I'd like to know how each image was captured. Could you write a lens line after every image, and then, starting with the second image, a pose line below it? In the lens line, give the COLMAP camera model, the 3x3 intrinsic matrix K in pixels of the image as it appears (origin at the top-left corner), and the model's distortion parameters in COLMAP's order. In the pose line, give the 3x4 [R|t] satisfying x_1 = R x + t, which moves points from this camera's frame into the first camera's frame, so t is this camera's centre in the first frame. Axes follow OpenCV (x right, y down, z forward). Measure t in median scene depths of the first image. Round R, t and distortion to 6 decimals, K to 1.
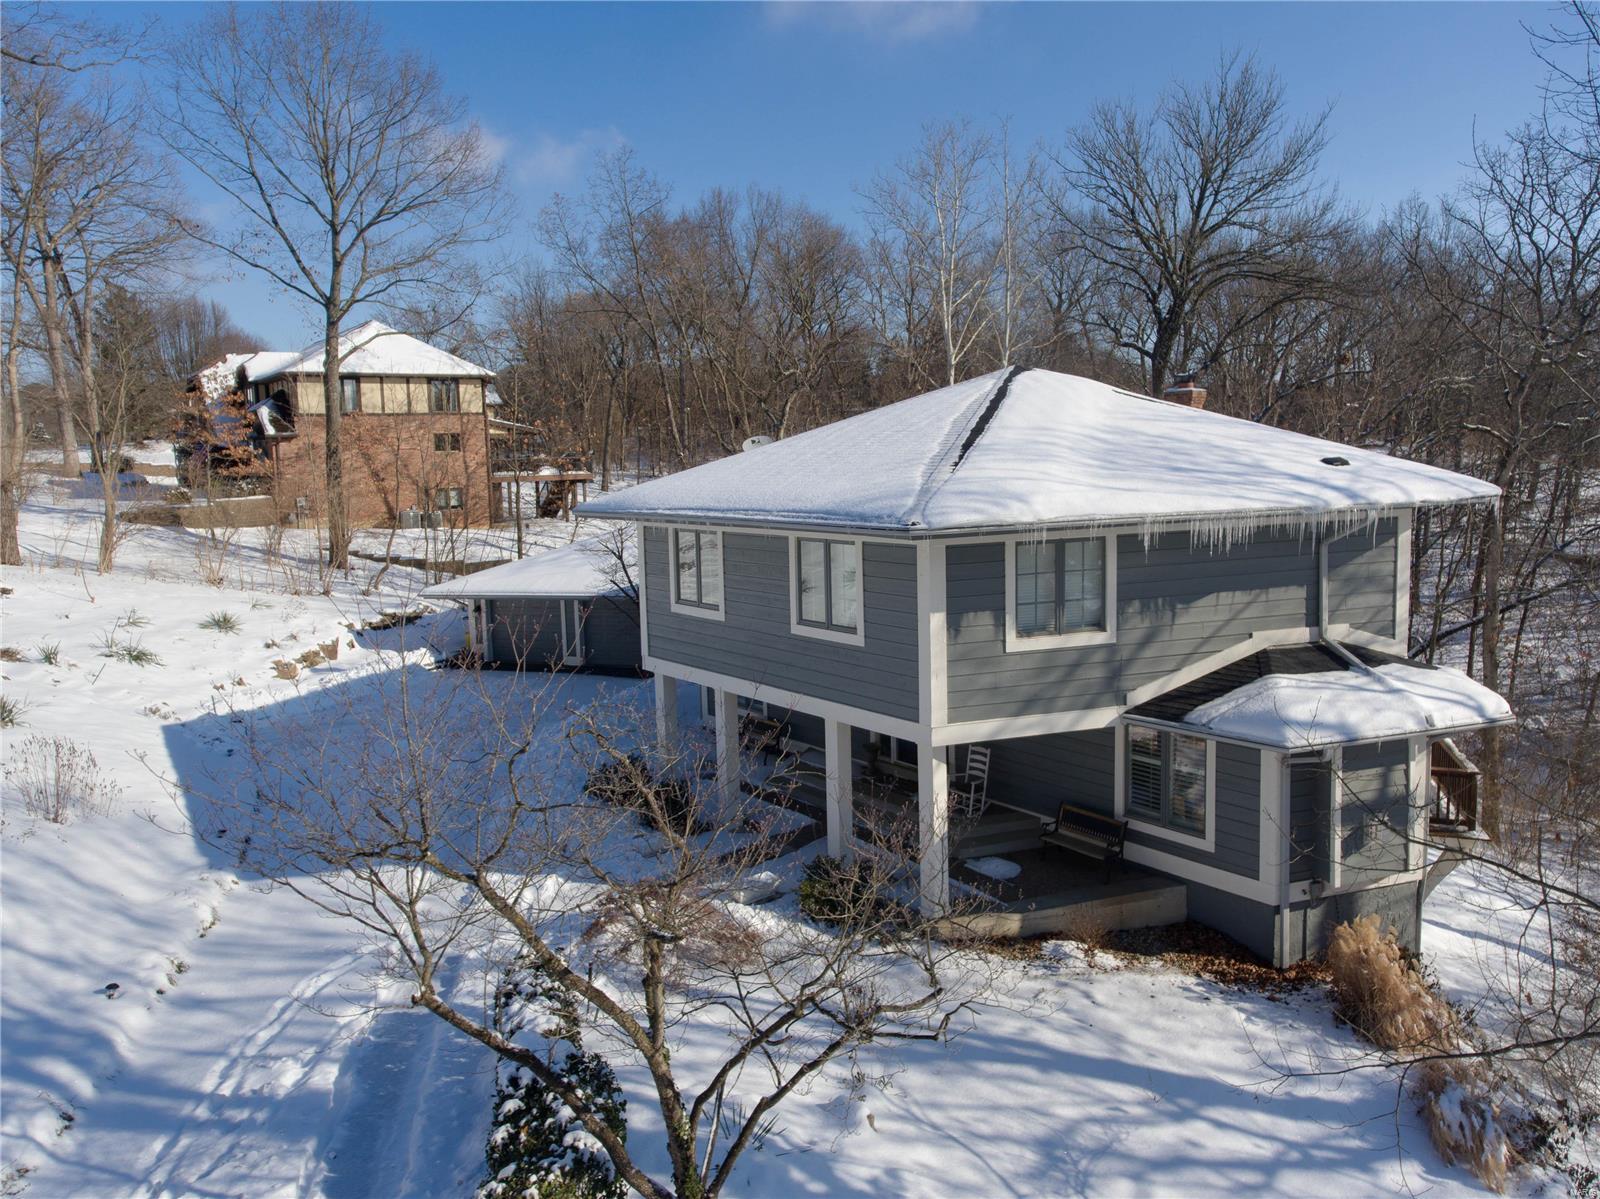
lens RADIAL K [[1014.4, 0, 796.7], [0, 1014.4, 561.7], [0, 0, 1]] dist [0.002453, -0.001160]
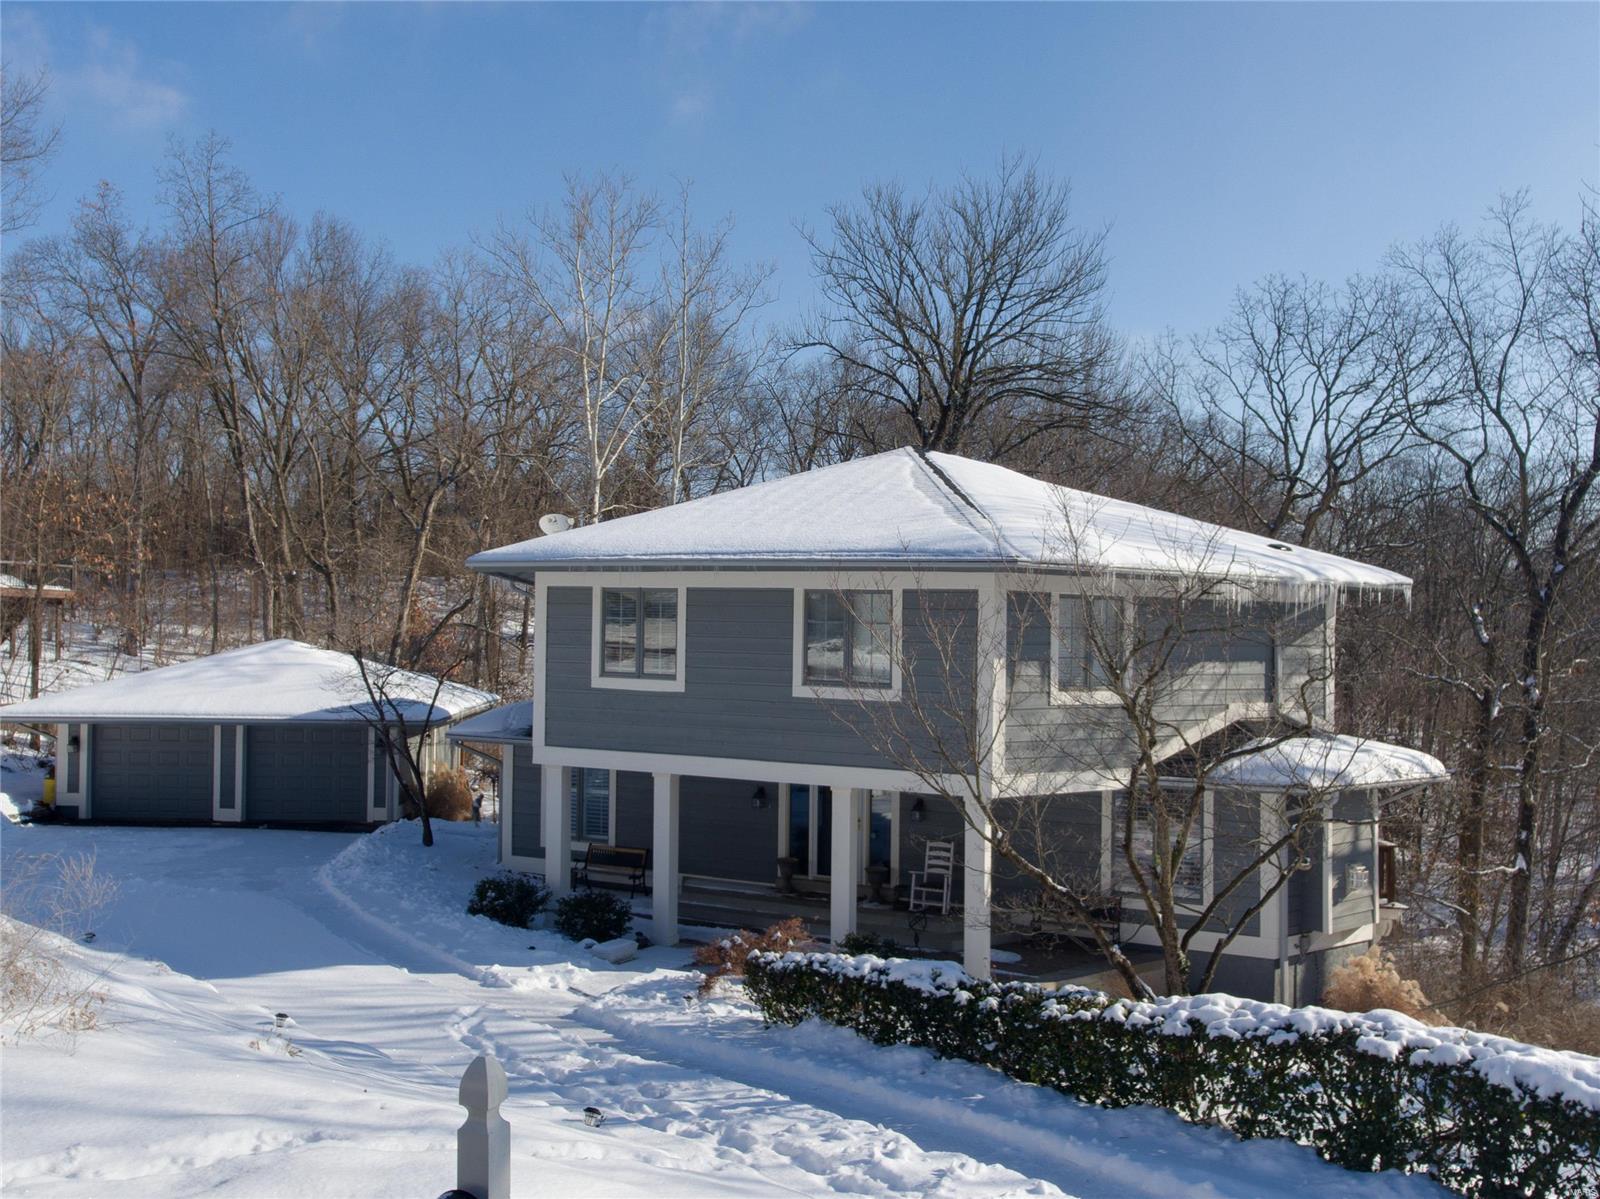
lens RADIAL K [[1420.3, 0, 800.0], [0, 1420.3, 599.5], [0, 0, 1]] dist [0.020300, 0.012706]
pose [[0.925412, 0.056131, 0.374783, -0.516036], [-0.009355, 0.992052, -0.125480, 0.155293], [-0.378847, 0.112614, 0.918582, -0.180105]]
